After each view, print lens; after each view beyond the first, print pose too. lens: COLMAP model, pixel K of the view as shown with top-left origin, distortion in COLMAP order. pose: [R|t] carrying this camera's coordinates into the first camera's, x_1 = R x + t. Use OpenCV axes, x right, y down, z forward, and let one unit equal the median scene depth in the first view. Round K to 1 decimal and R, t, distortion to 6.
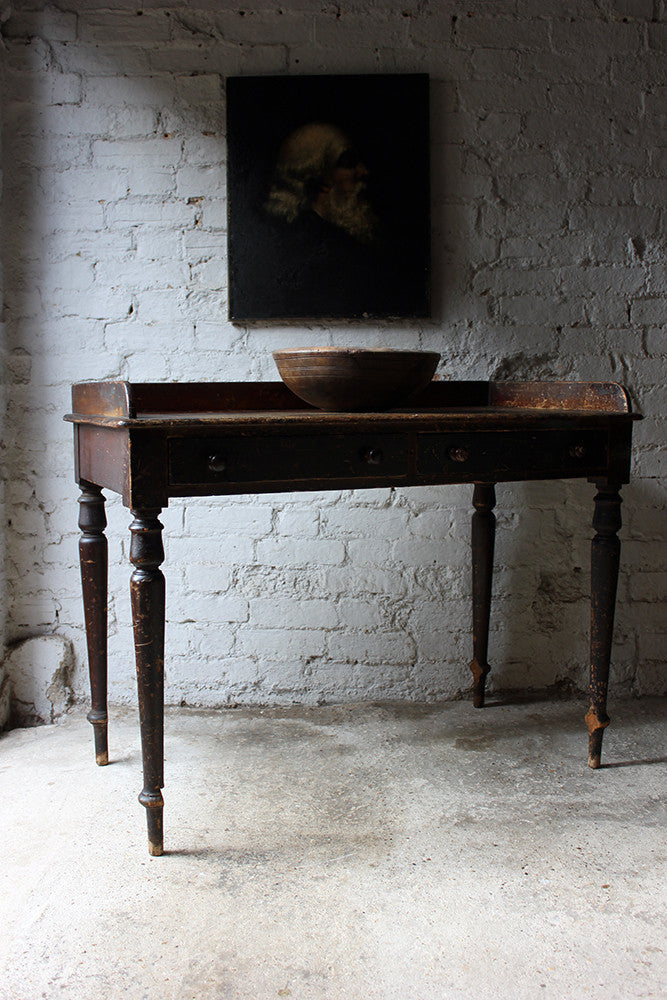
lens RADIAL K [[1005.6, 0, 333.5], [0, 1005.6, 500.0], [0, 0, 1]] dist [-0.124989, 0.149099]
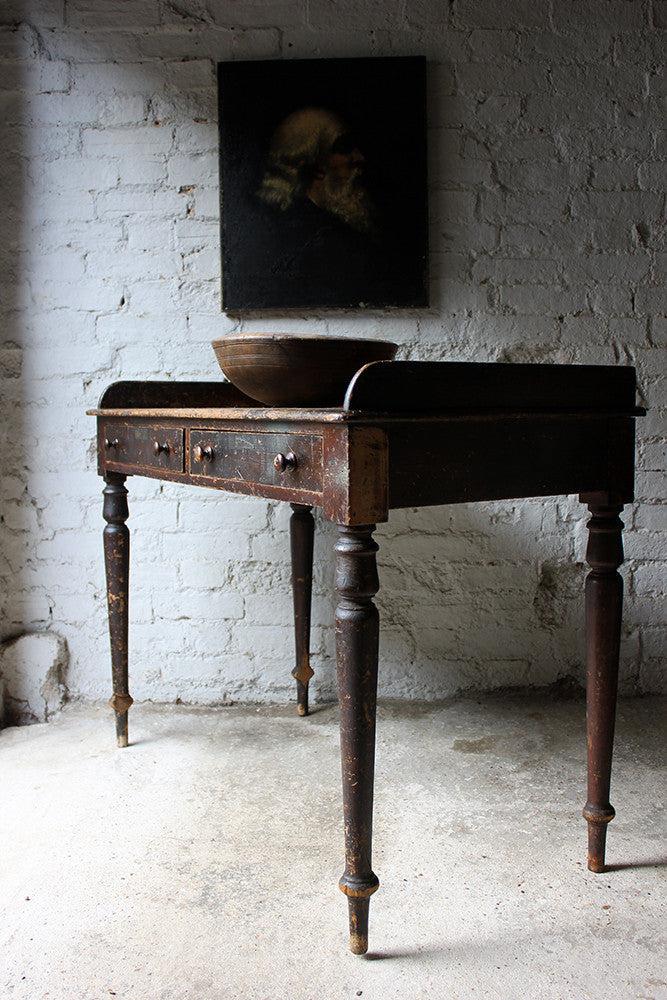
lens RADIAL K [[966.6, 0, 329.8], [0, 966.6, 502.0], [0, 0, 1]] dist [-0.135294, 0.147145]
pose [[0.999800, -0.003105, -0.019738, 0.018832], [0.003434, 0.999856, 0.016617, -0.008570], [0.019684, -0.016682, 0.999667, 0.060789]]
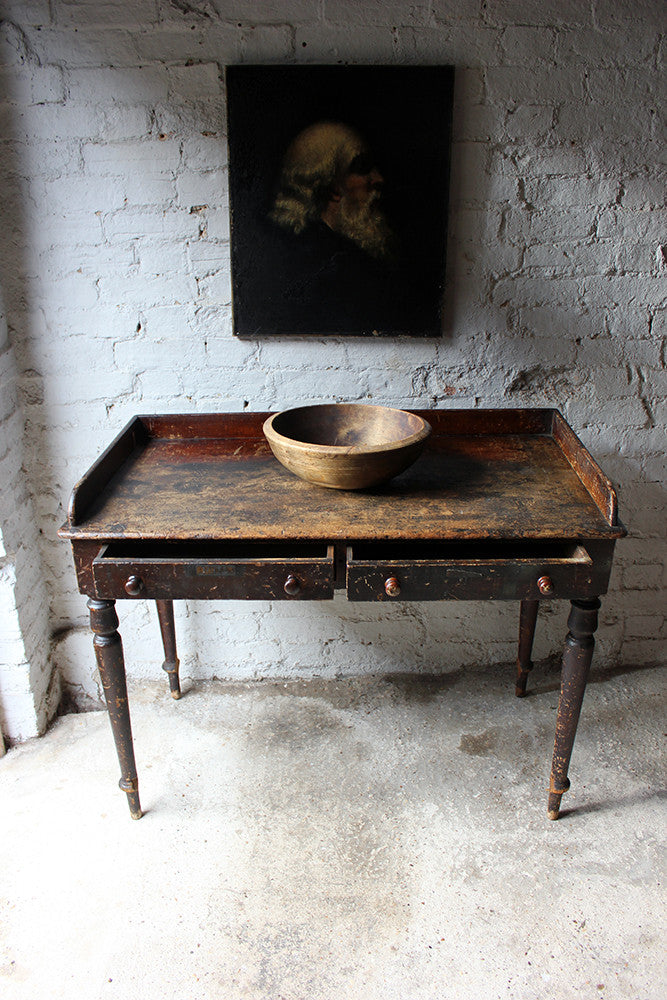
lens RADIAL K [[829.6, 0, 330.7], [0, 829.6, 505.1], [0, 0, 1]] dist [-0.160008, 0.145256]
pose [[0.999915, -0.012163, -0.004642, -0.015129], [0.013001, 0.951461, 0.307494, -0.270020], [0.000676, -0.307528, 0.951539, 0.192175]]
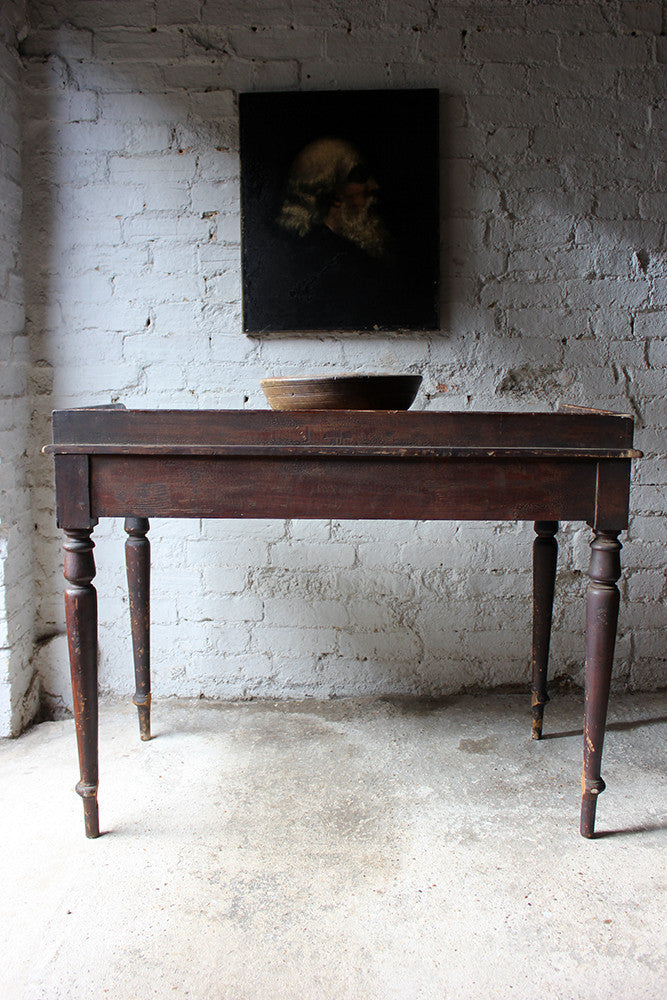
lens RADIAL K [[889.7, 0, 330.1], [0, 889.7, 501.8], [0, 0, 1]] dist [-0.146597, 0.142041]
pose [[0.999825, 0.002333, -0.018587, 0.002458], [-0.001193, 0.998129, 0.061136, -0.061724], [0.018695, -0.061103, 0.997956, 0.083780]]
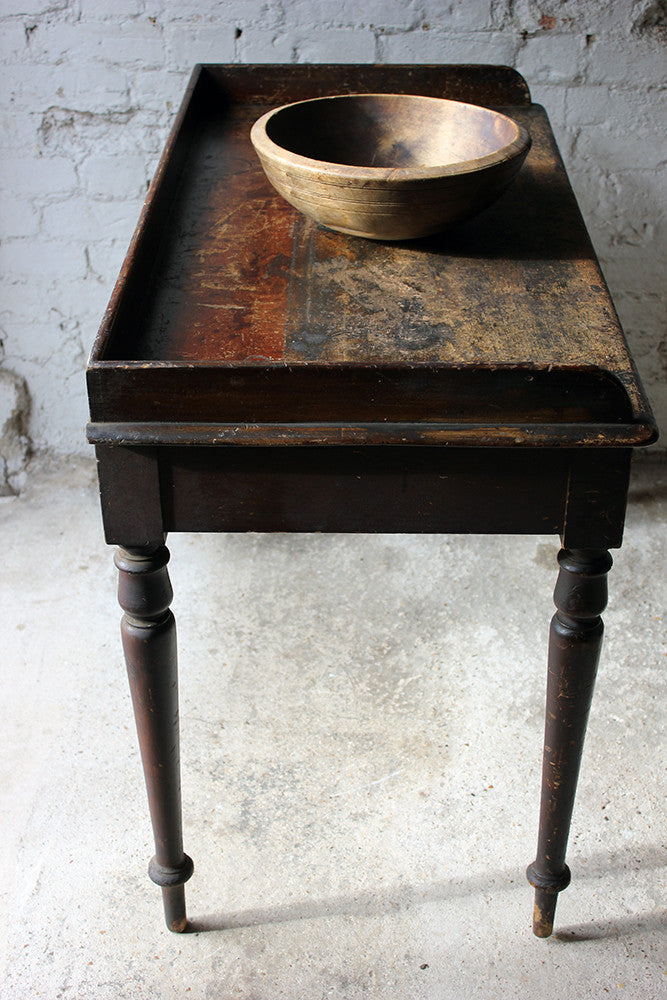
lens RADIAL K [[1439.4, 0, 336.7], [0, 1439.4, 500.9], [0, 0, 1]] dist [-0.049508, 0.147984]
pose [[0.999505, 0.026877, -0.016345, -0.013555], [-0.016472, 0.889852, 0.455951, -0.271978], [0.026799, -0.455456, 0.889855, 0.023507]]
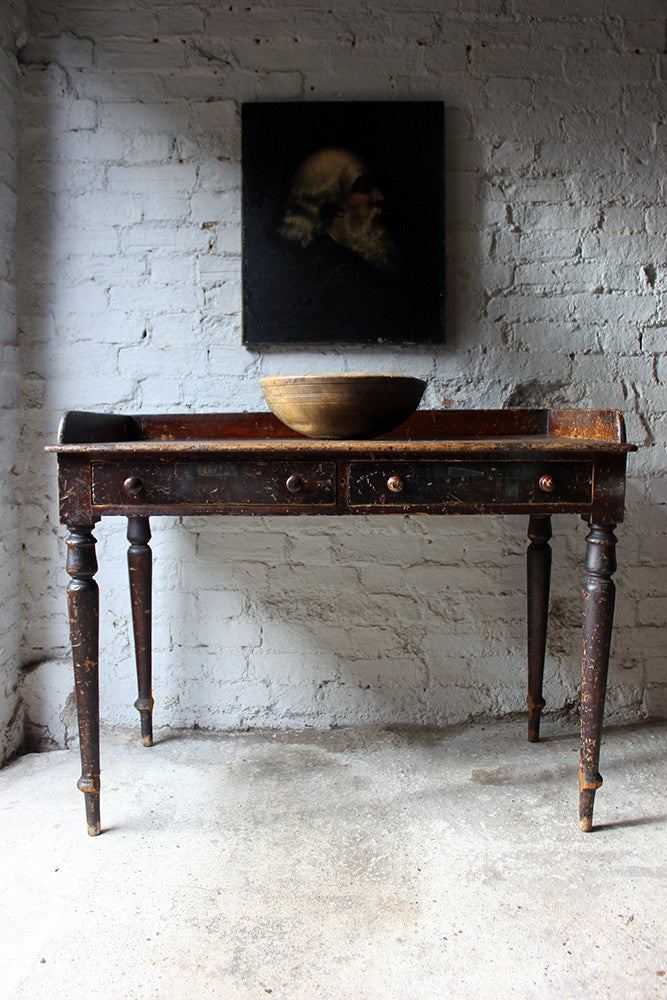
lens RADIAL K [[840.5, 0, 332.7], [0, 840.5, 501.7], [0, 0, 1]] dist [-0.157933, 0.142827]
pose [[0.999978, 0.003689, 0.005497, -0.019044], [-0.003694, 0.999993, 0.000870, -0.024917], [-0.005494, -0.000890, 0.999985, 0.170233]]
